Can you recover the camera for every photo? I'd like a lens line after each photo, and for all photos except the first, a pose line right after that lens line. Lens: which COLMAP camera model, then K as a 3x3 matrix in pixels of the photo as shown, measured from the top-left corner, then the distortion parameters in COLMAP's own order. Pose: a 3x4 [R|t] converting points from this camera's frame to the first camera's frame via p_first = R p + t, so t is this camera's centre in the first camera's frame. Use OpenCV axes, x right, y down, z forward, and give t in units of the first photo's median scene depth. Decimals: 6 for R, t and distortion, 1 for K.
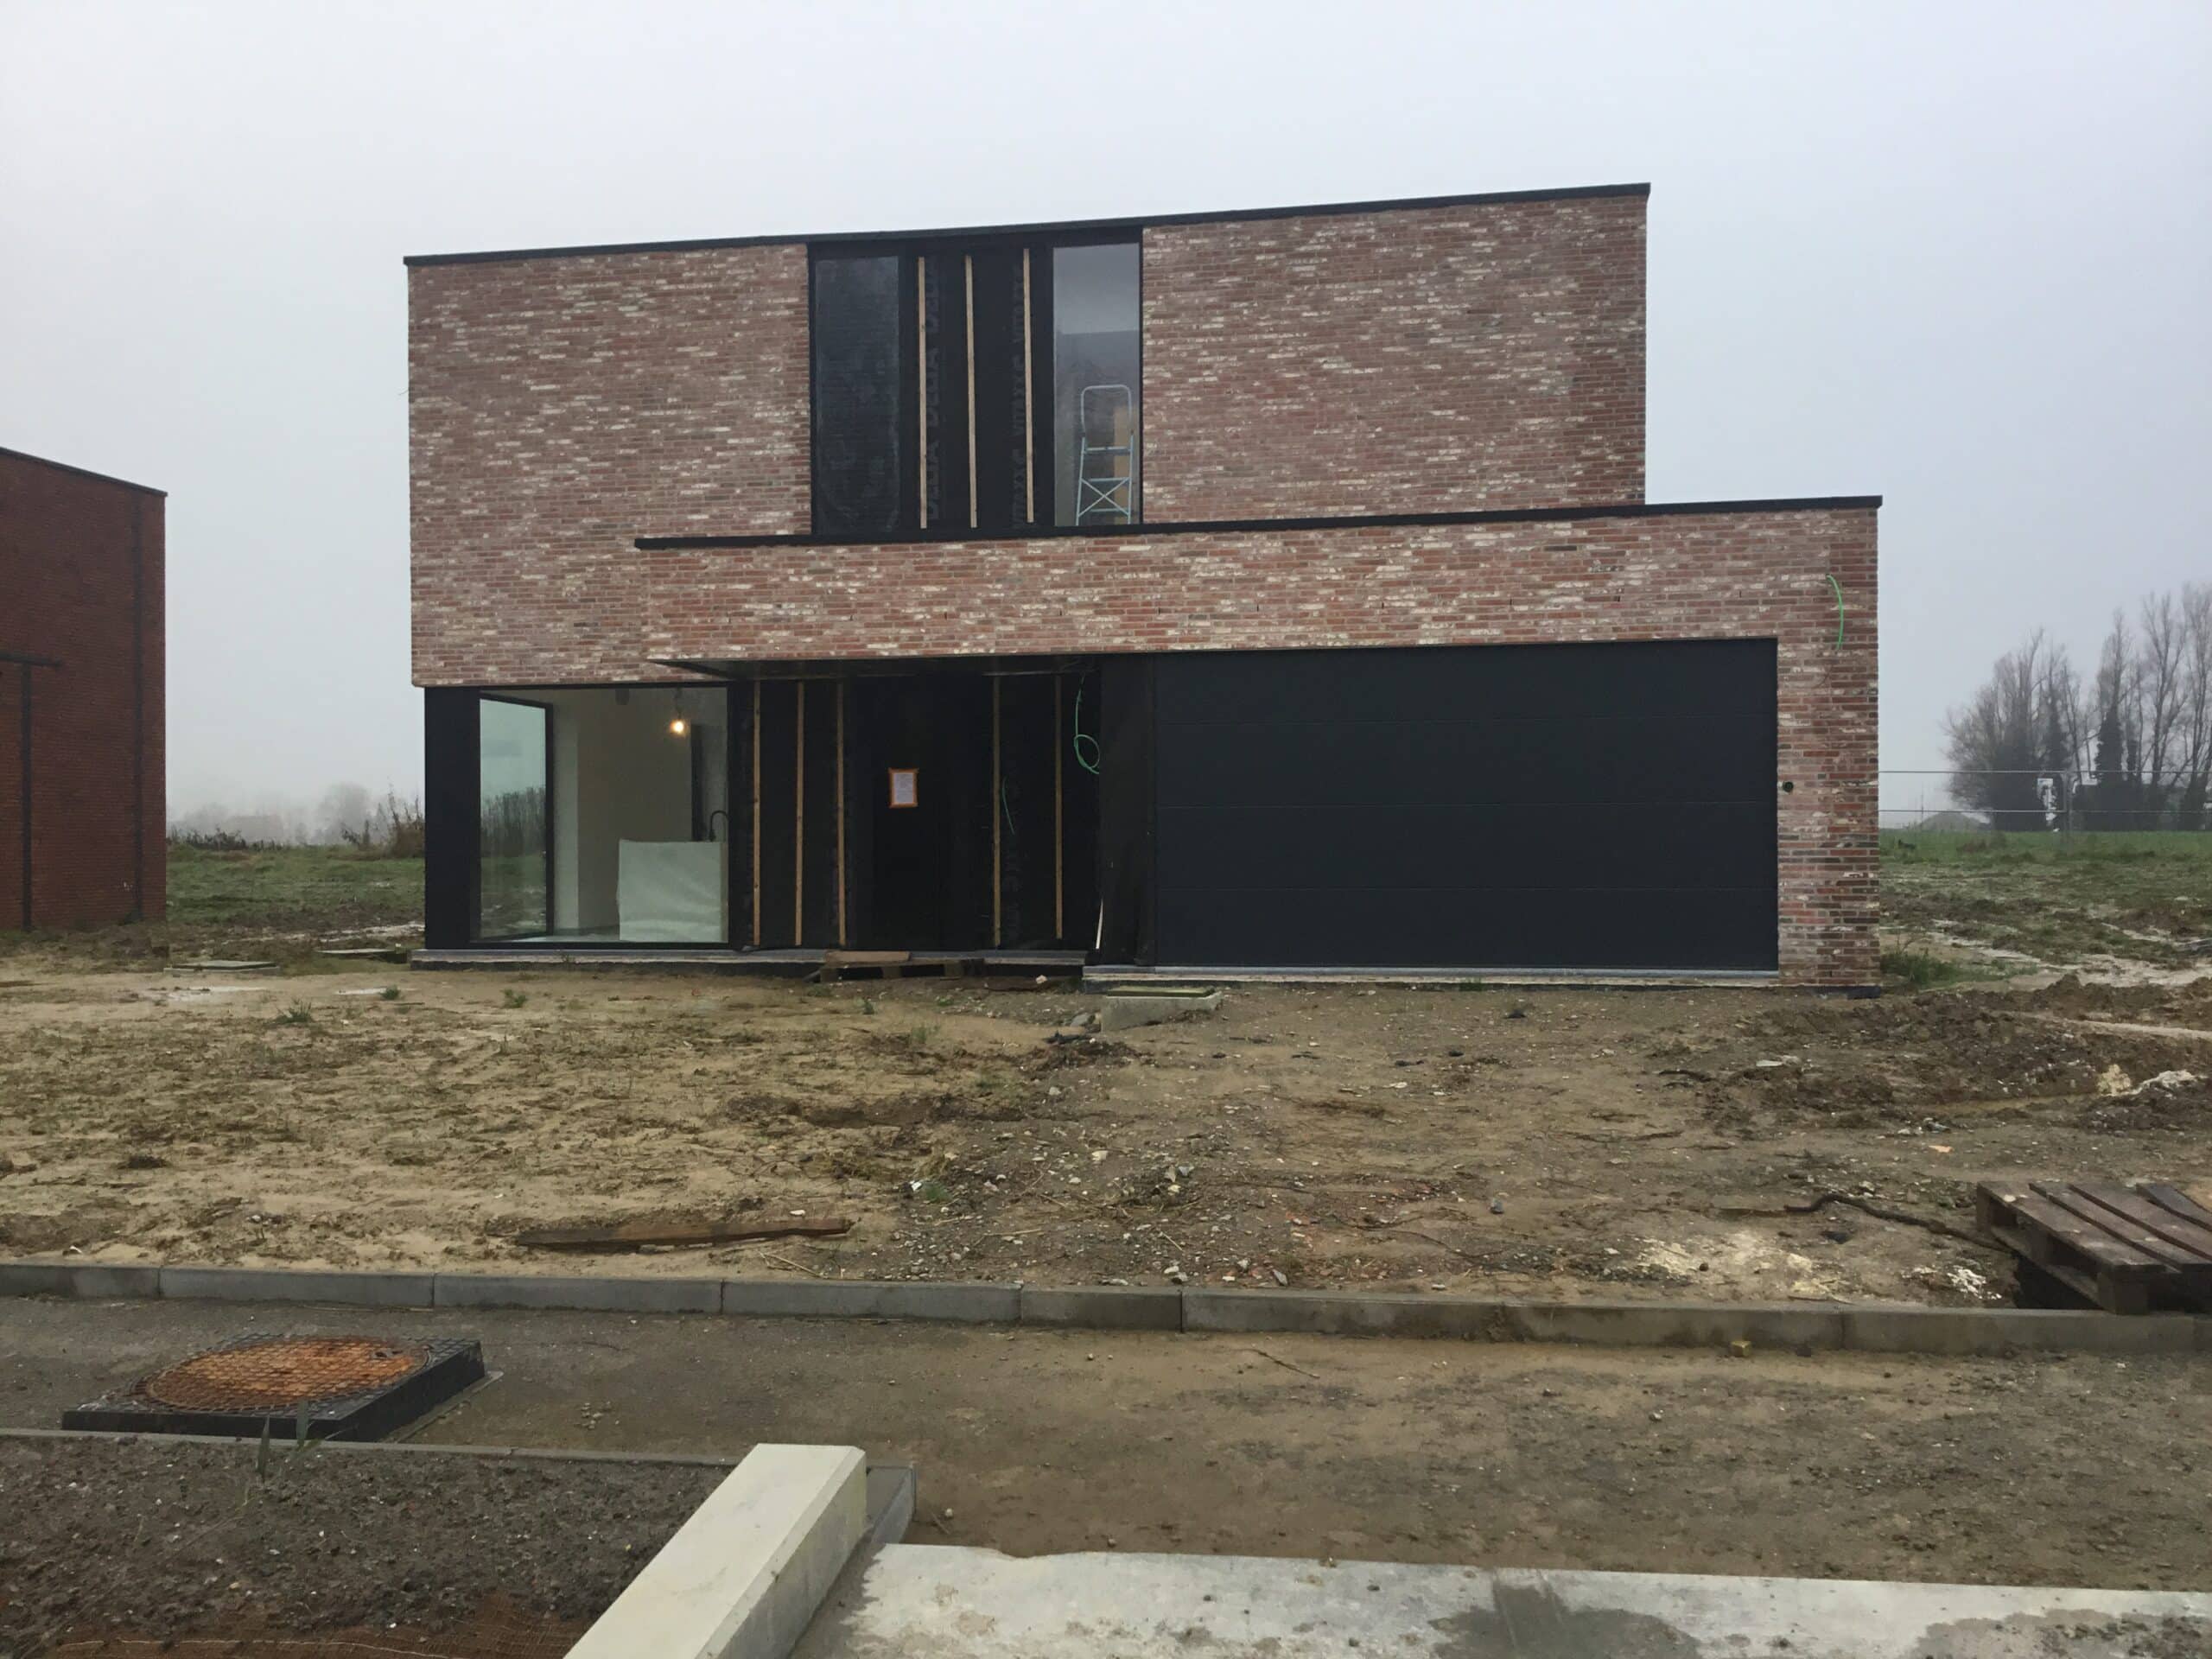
lens RADIAL K [[1984.2, 0, 1111.1], [0, 1984.2, 824.0], [0, 0, 1]] dist [0.115657, -0.020594]
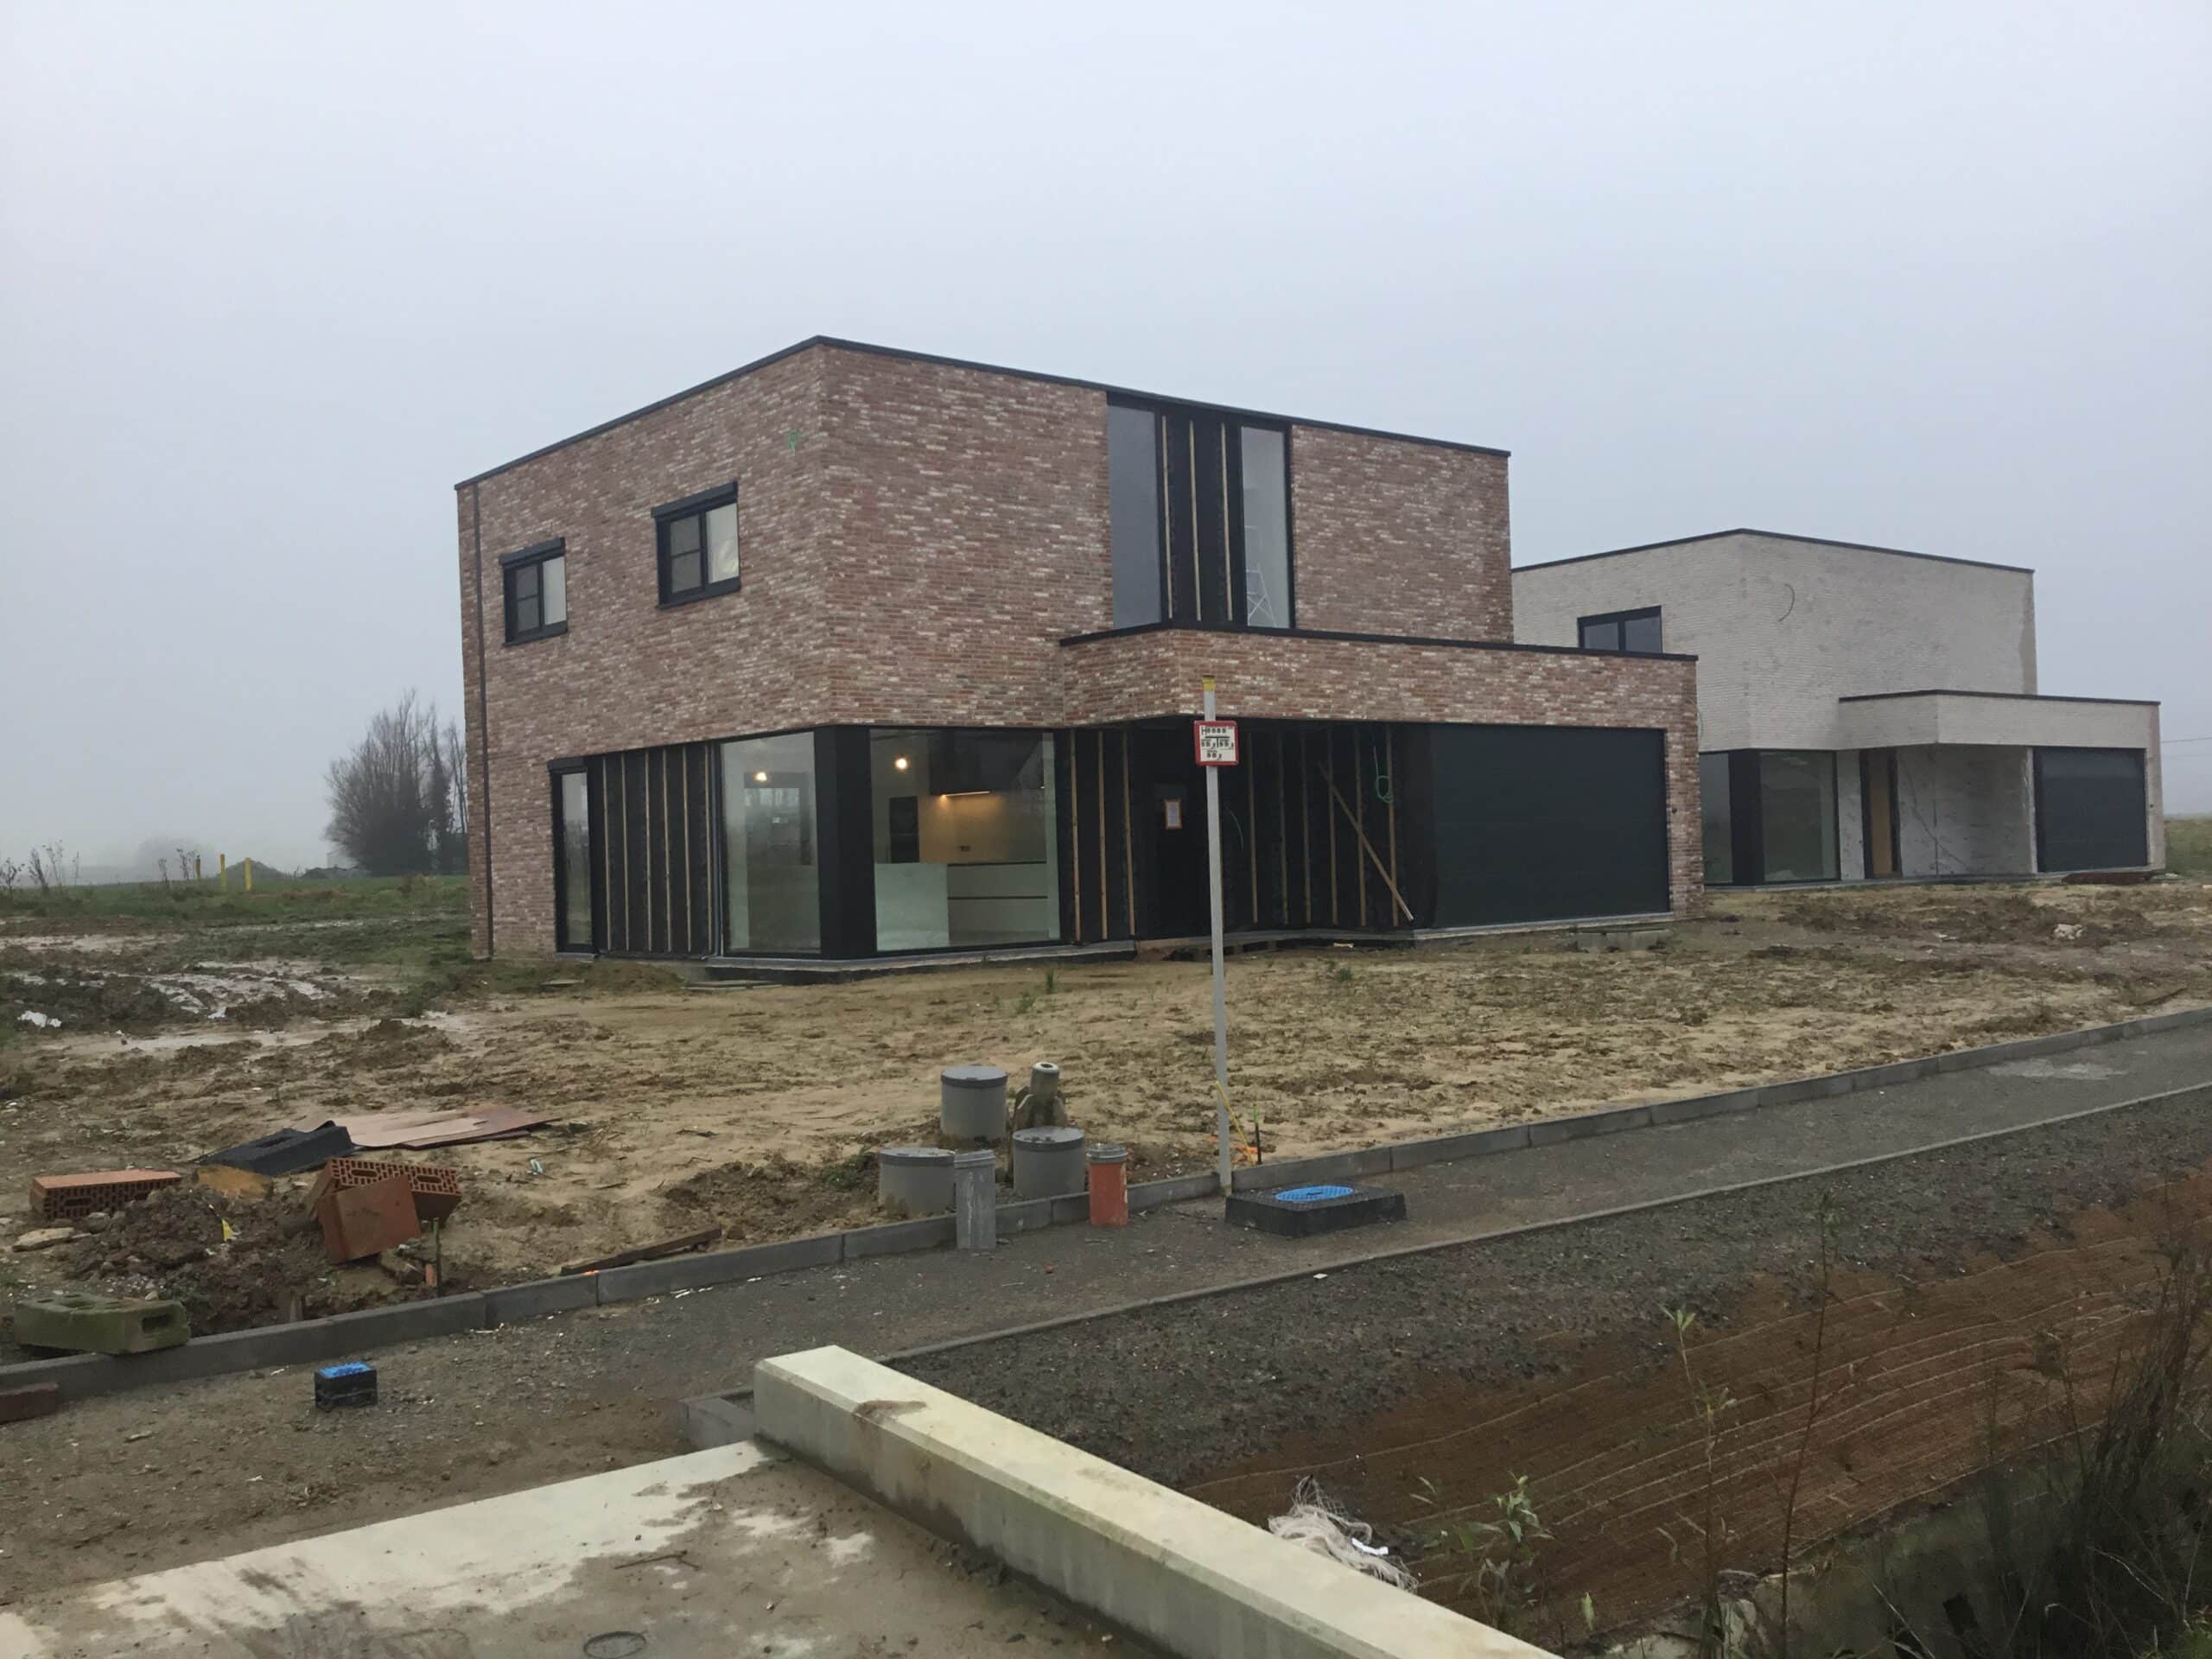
lens RADIAL K [[1984.2, 0, 1092.0], [0, 1984.2, 823.7], [0, 0, 1]] dist [0.115657, -0.020594]
pose [[0.638416, -0.003023, 0.769685, -1.138515], [0.023624, 0.999598, -0.015669, 0.007488], [-0.769329, 0.028186, 0.638231, 0.199021]]
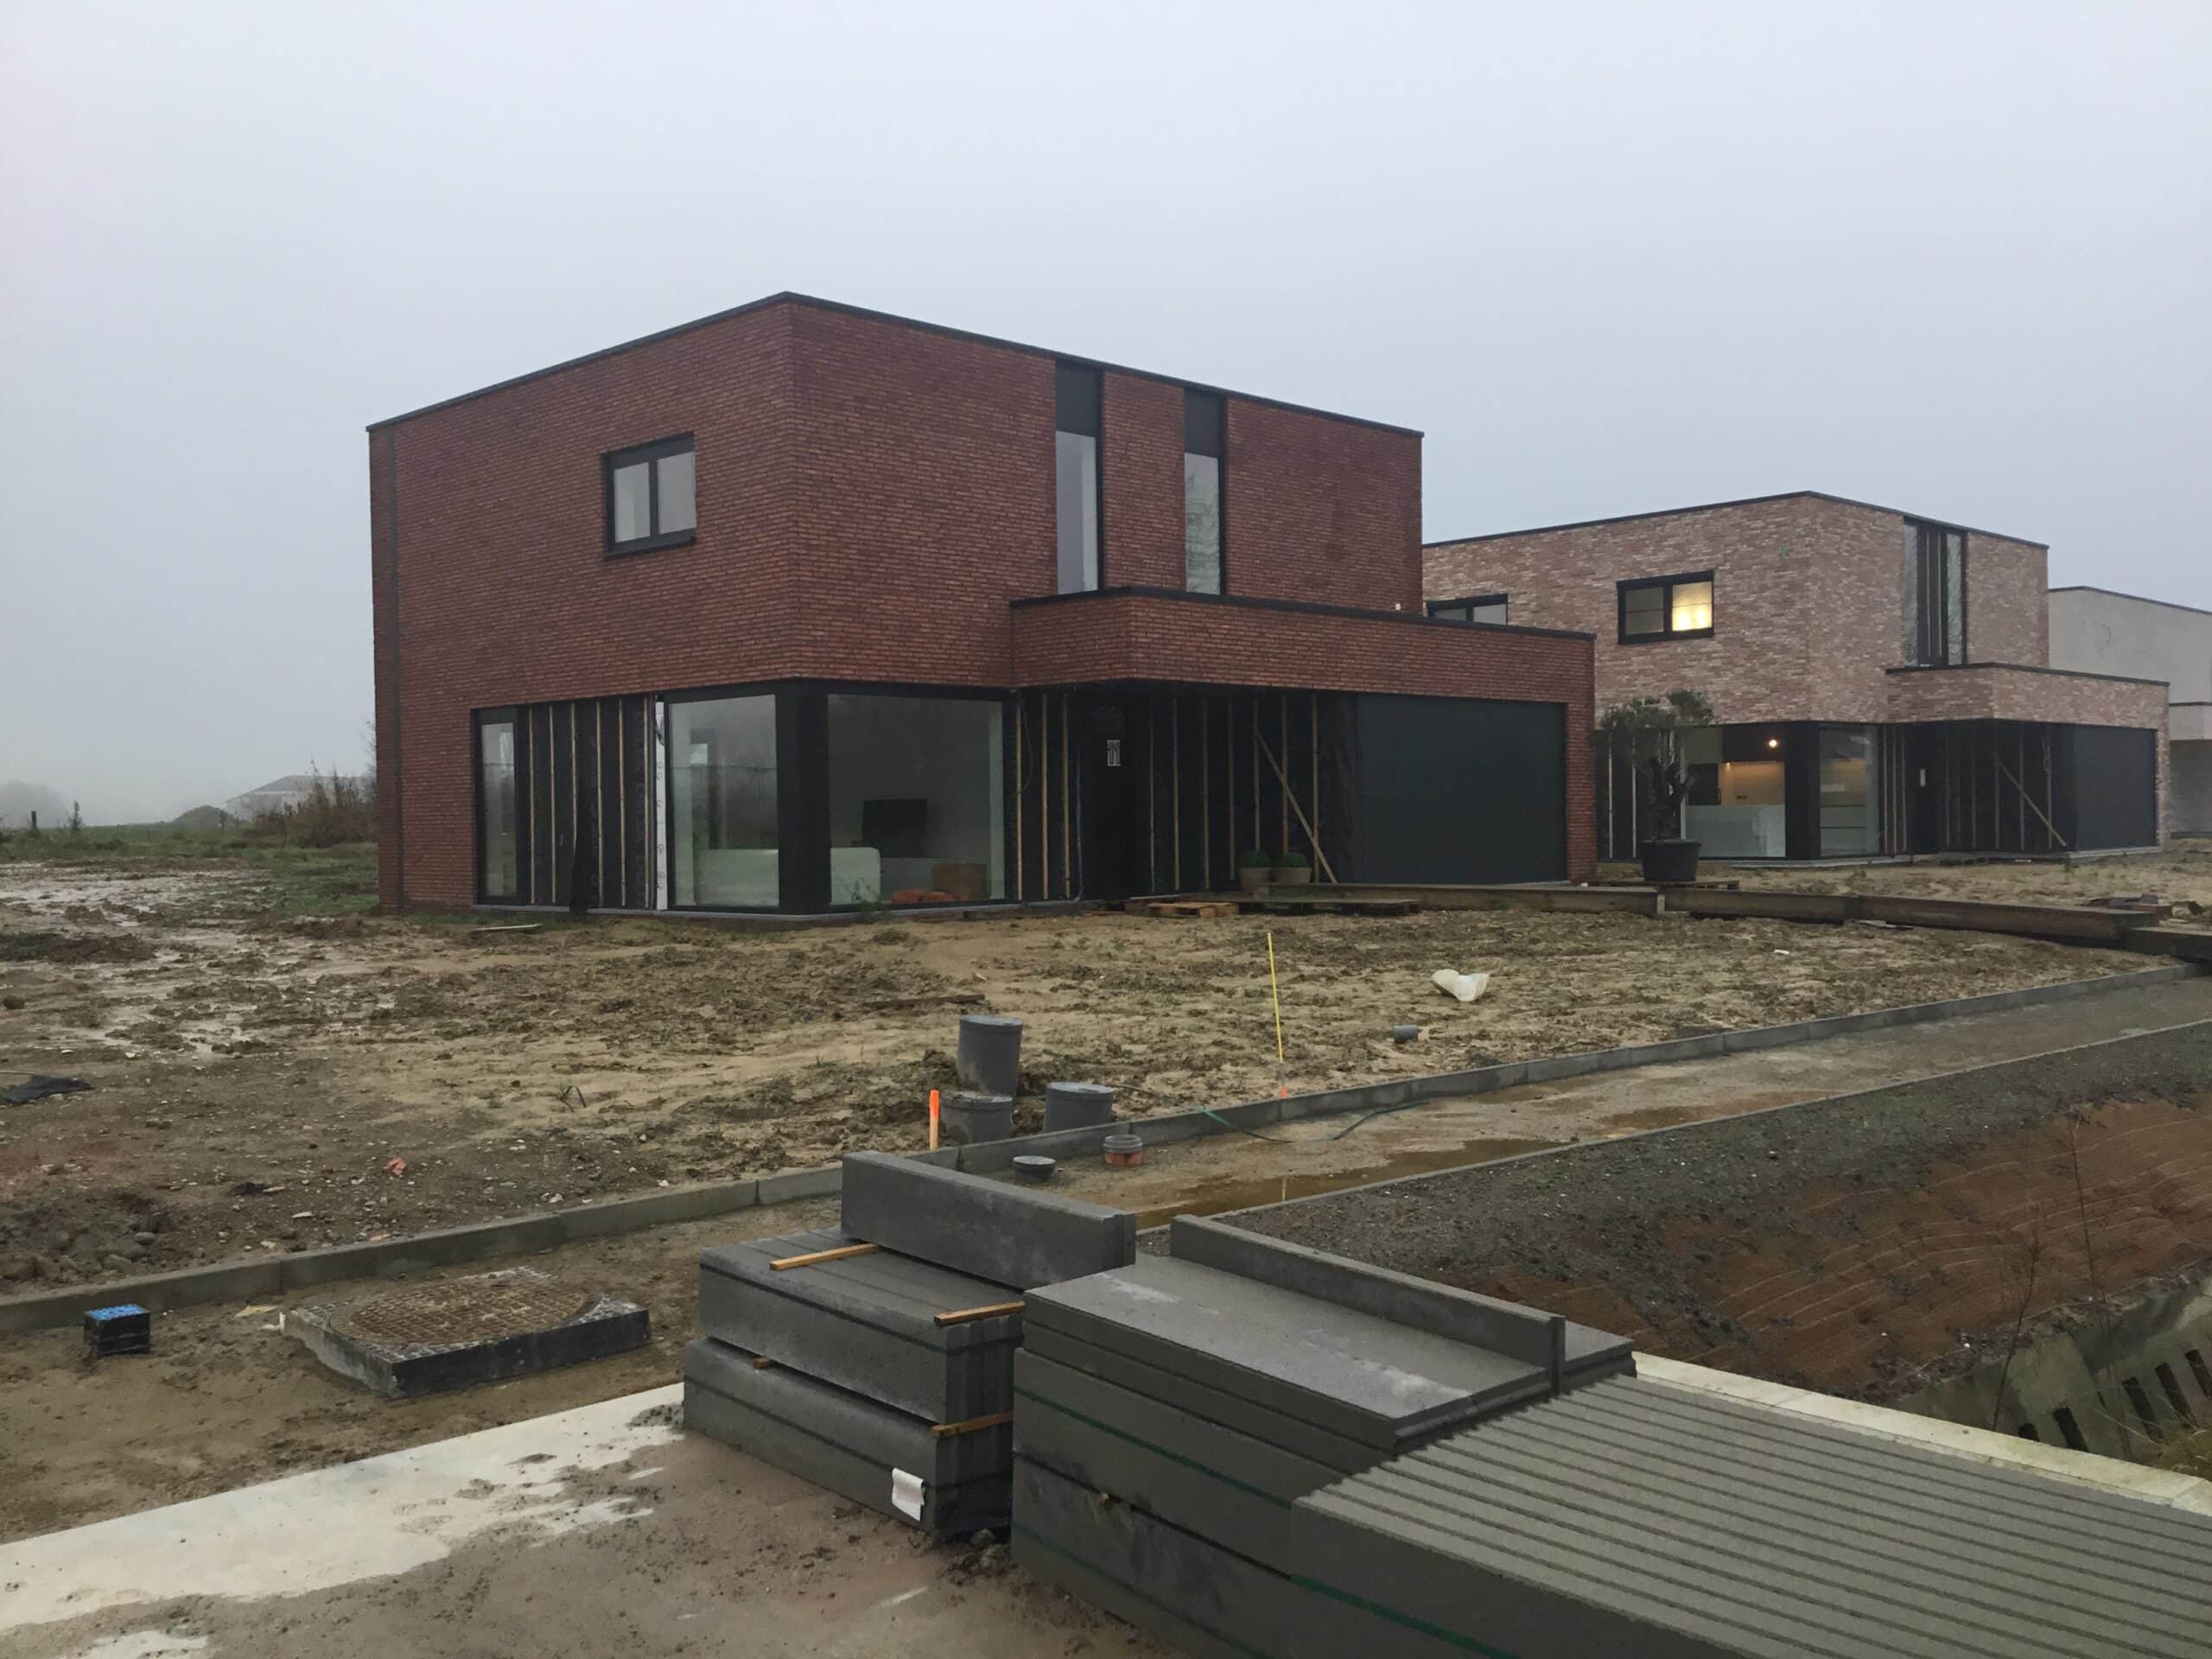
lens RADIAL K [[1984.2, 0, 1121.7], [0, 1984.2, 844.1], [0, 0, 1]] dist [0.115657, -0.020594]
pose [[0.545819, -0.014505, 0.837778, -2.352368], [0.003579, 0.999881, 0.014980, 0.017282], [-0.837896, -0.005178, 0.545806, 0.530855]]
